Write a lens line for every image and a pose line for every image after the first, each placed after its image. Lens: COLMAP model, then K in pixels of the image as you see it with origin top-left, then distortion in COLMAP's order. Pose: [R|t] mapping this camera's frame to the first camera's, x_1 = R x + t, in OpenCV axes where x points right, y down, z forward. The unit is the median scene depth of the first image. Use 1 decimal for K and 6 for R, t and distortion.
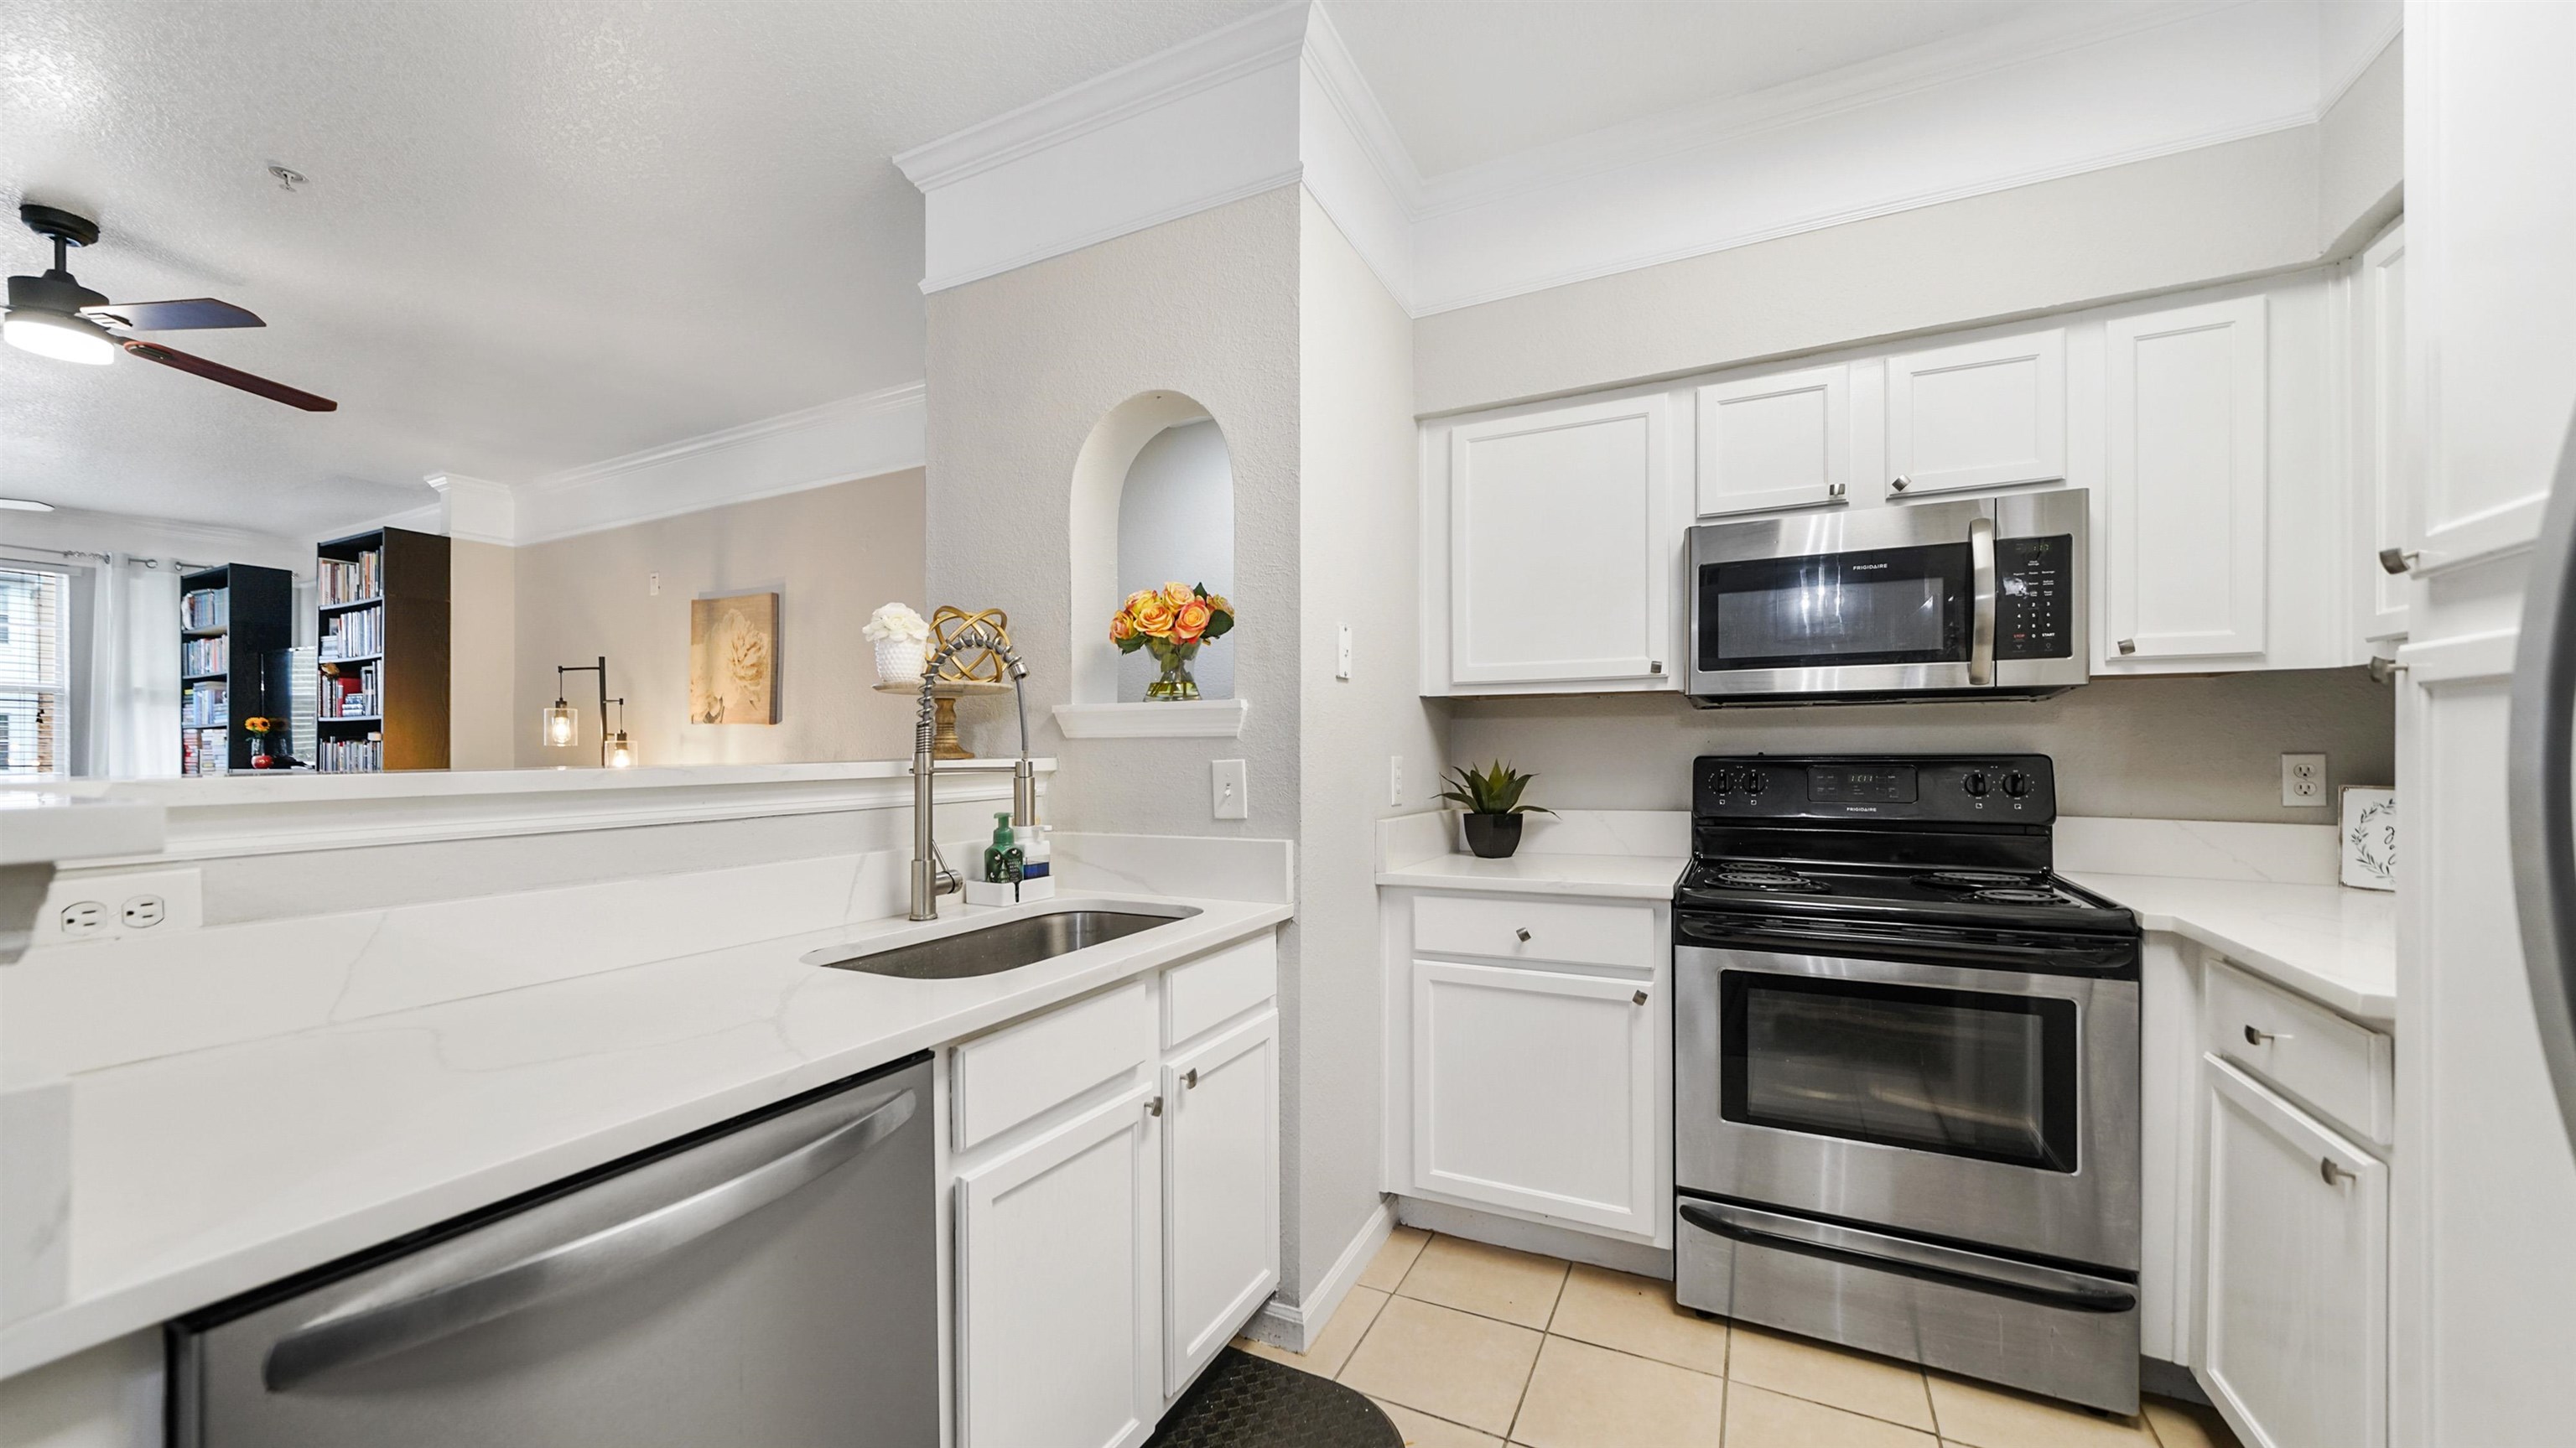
lens RADIAL K [[944.7, 0, 1274.6], [0, 944.7, 757.5], [0, 0, 1]] dist [-0.003817, 0.000760]
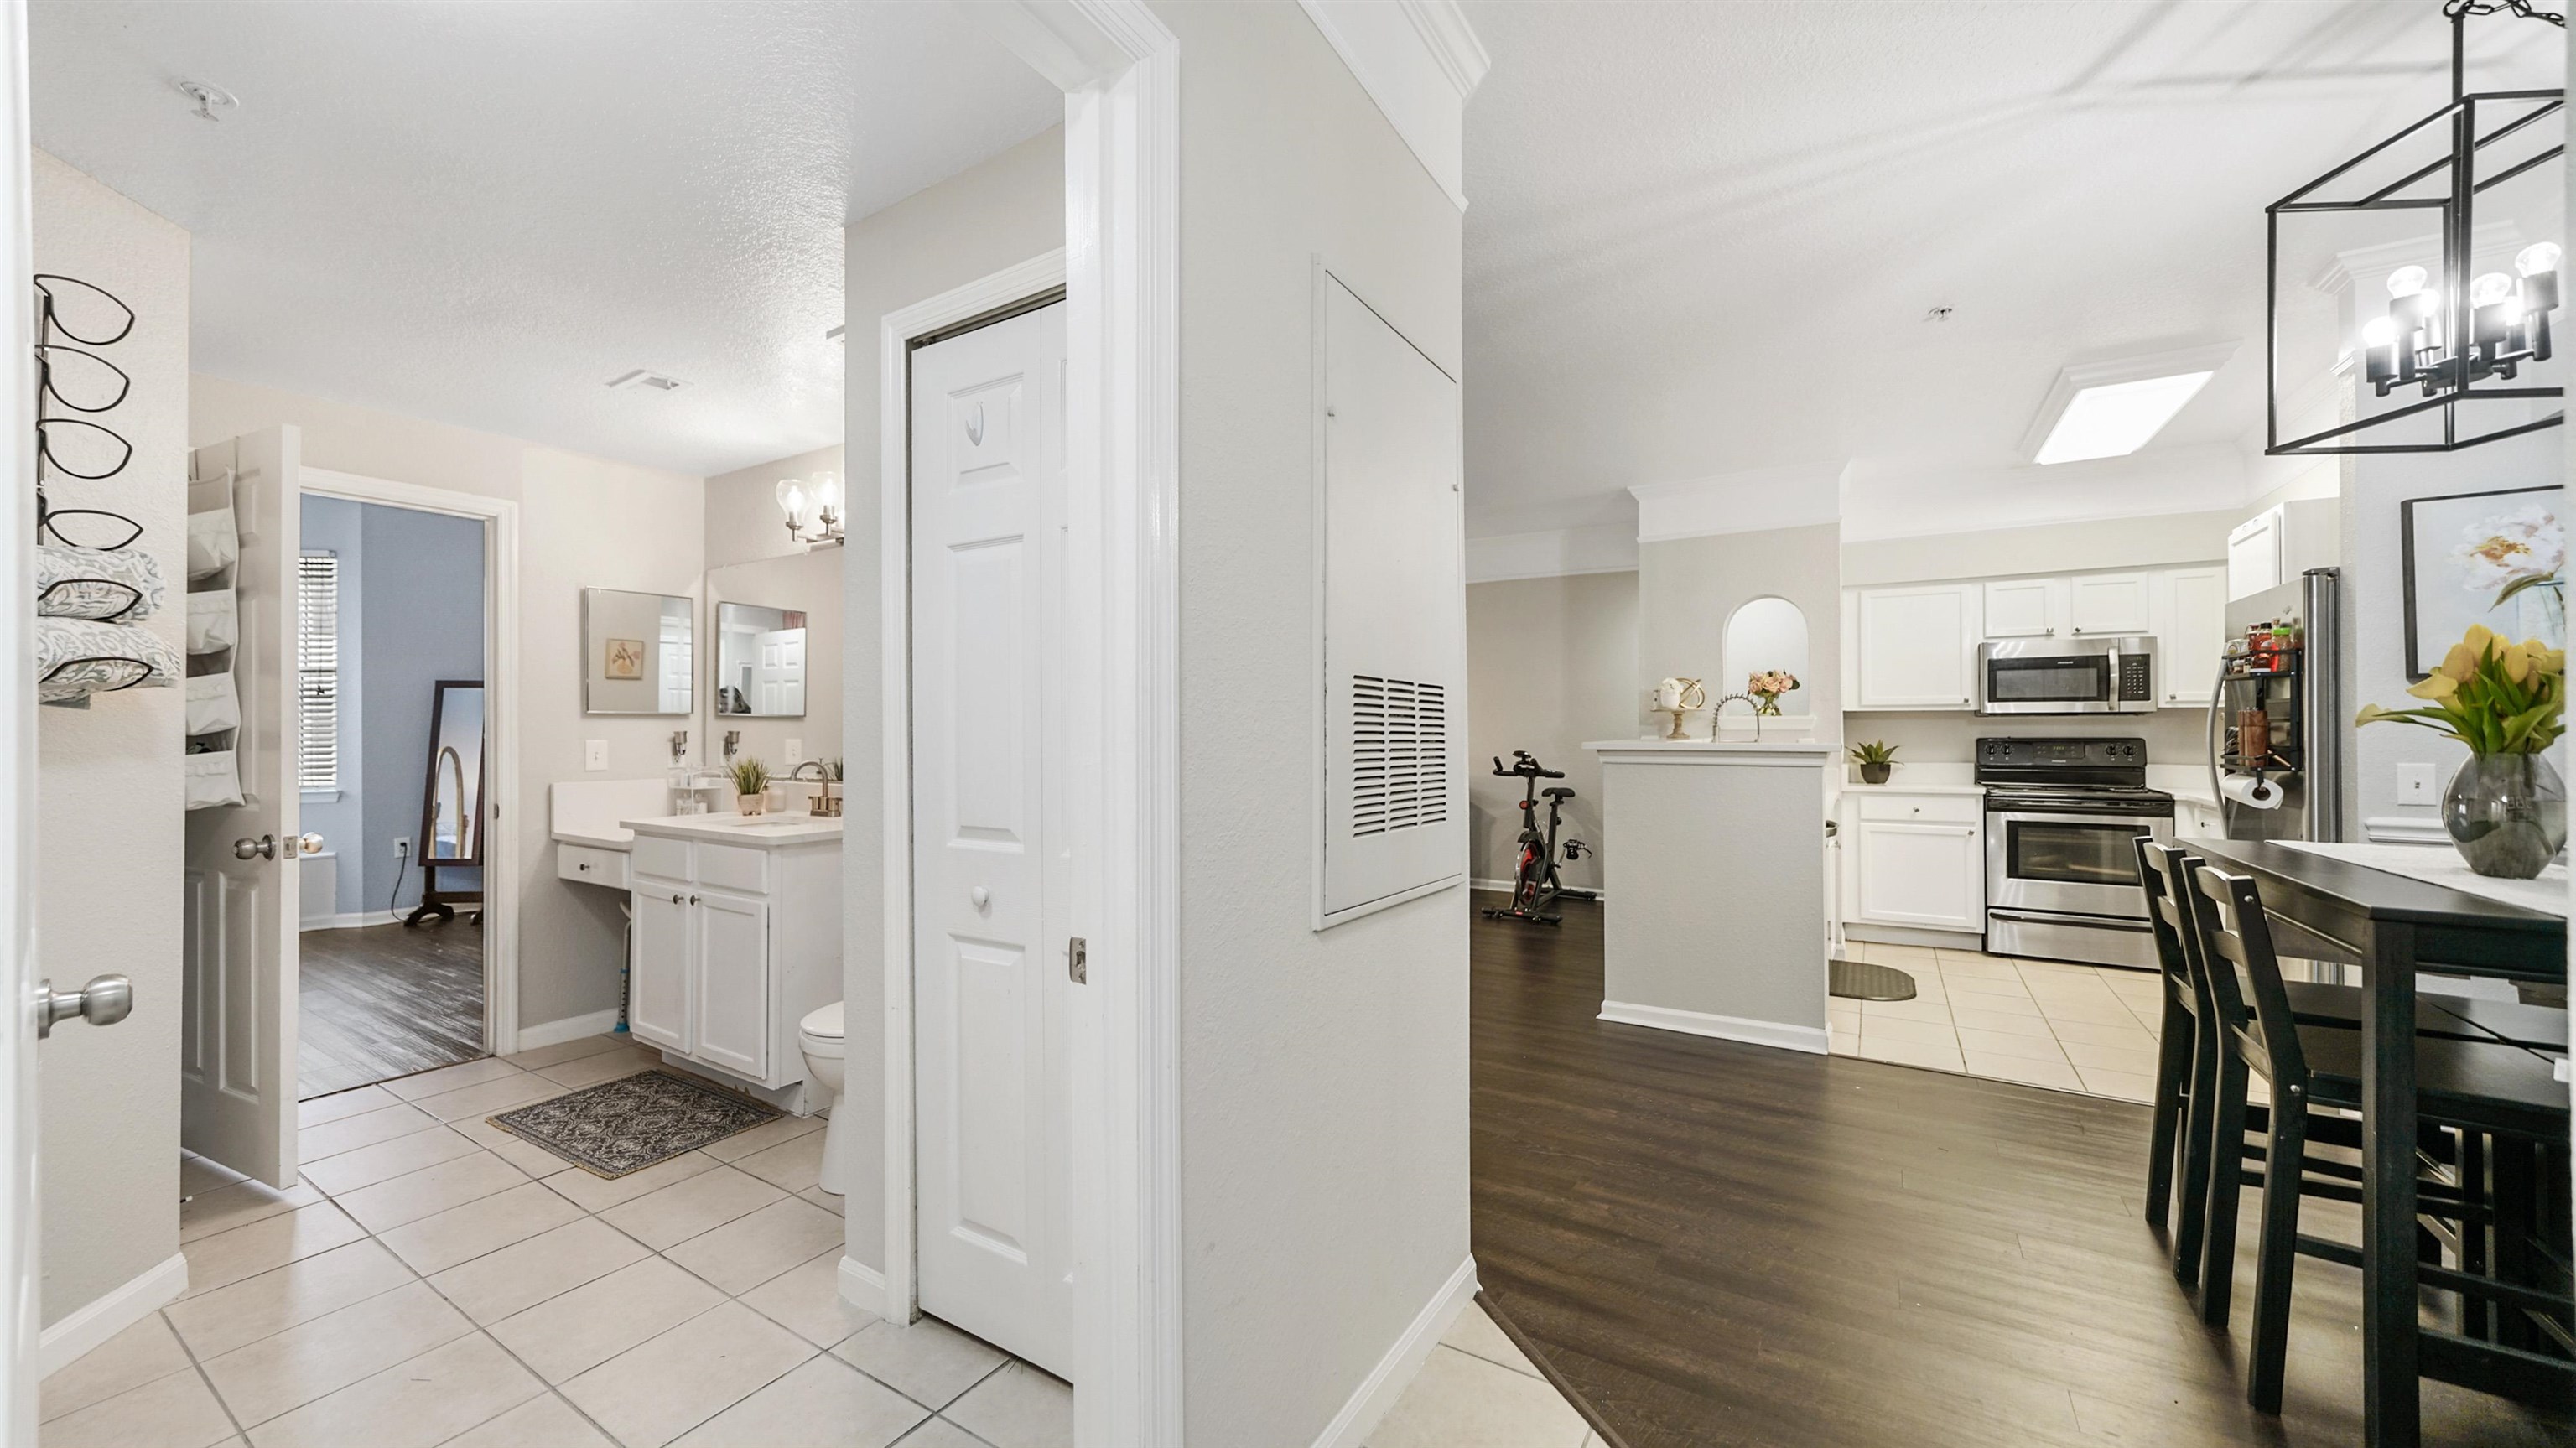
lens RADIAL K [[944.7, 0, 1273.5], [0, 944.7, 724.1], [0, 0, 1]] dist [-0.003817, 0.000760]
pose [[0.996230, 0.002104, -0.086730, -1.241730], [-0.003128, 0.999927, -0.011678, -0.003354], [0.086699, 0.011905, 0.996163, -1.667587]]
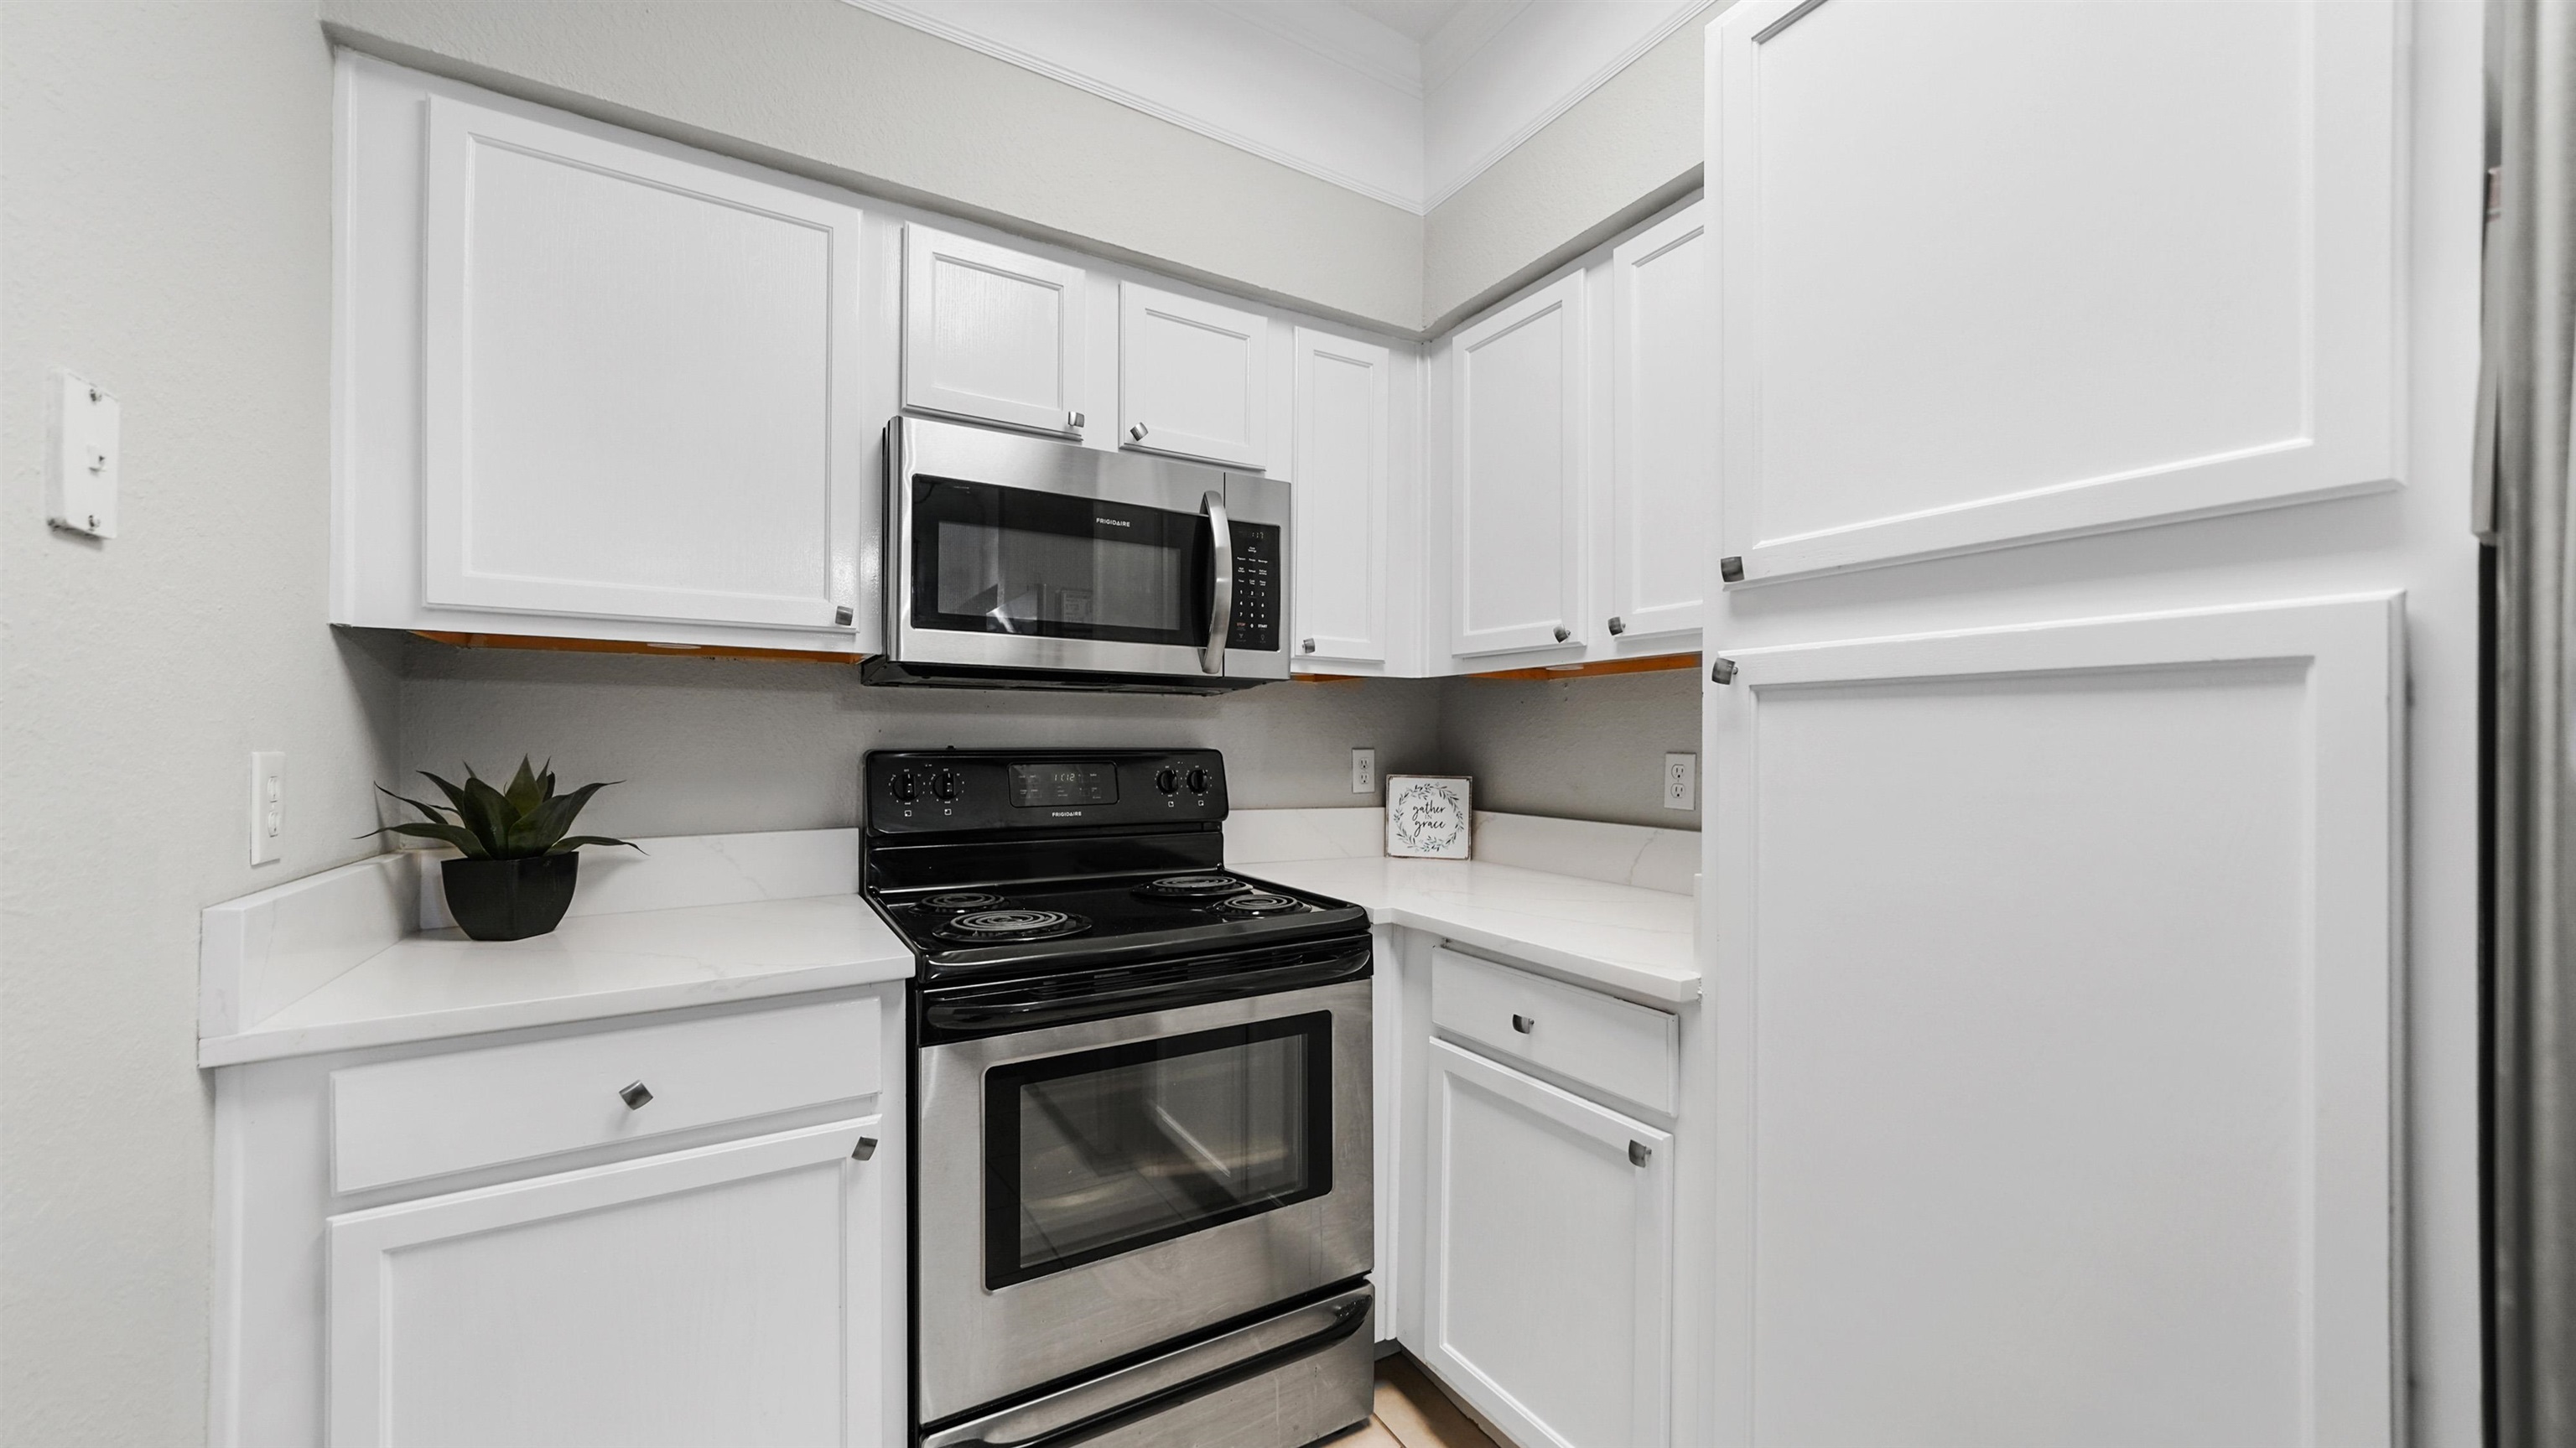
lens RADIAL K [[944.7, 0, 1292.6], [0, 944.7, 743.6], [0, 0, 1]] dist [-0.003817, 0.000760]
pose [[0.537867, 0.006574, 0.843004, 0.019658], [-0.001936, 0.999977, -0.006563, -0.003199], [-0.843028, 0.001898, 0.537867, 0.423143]]
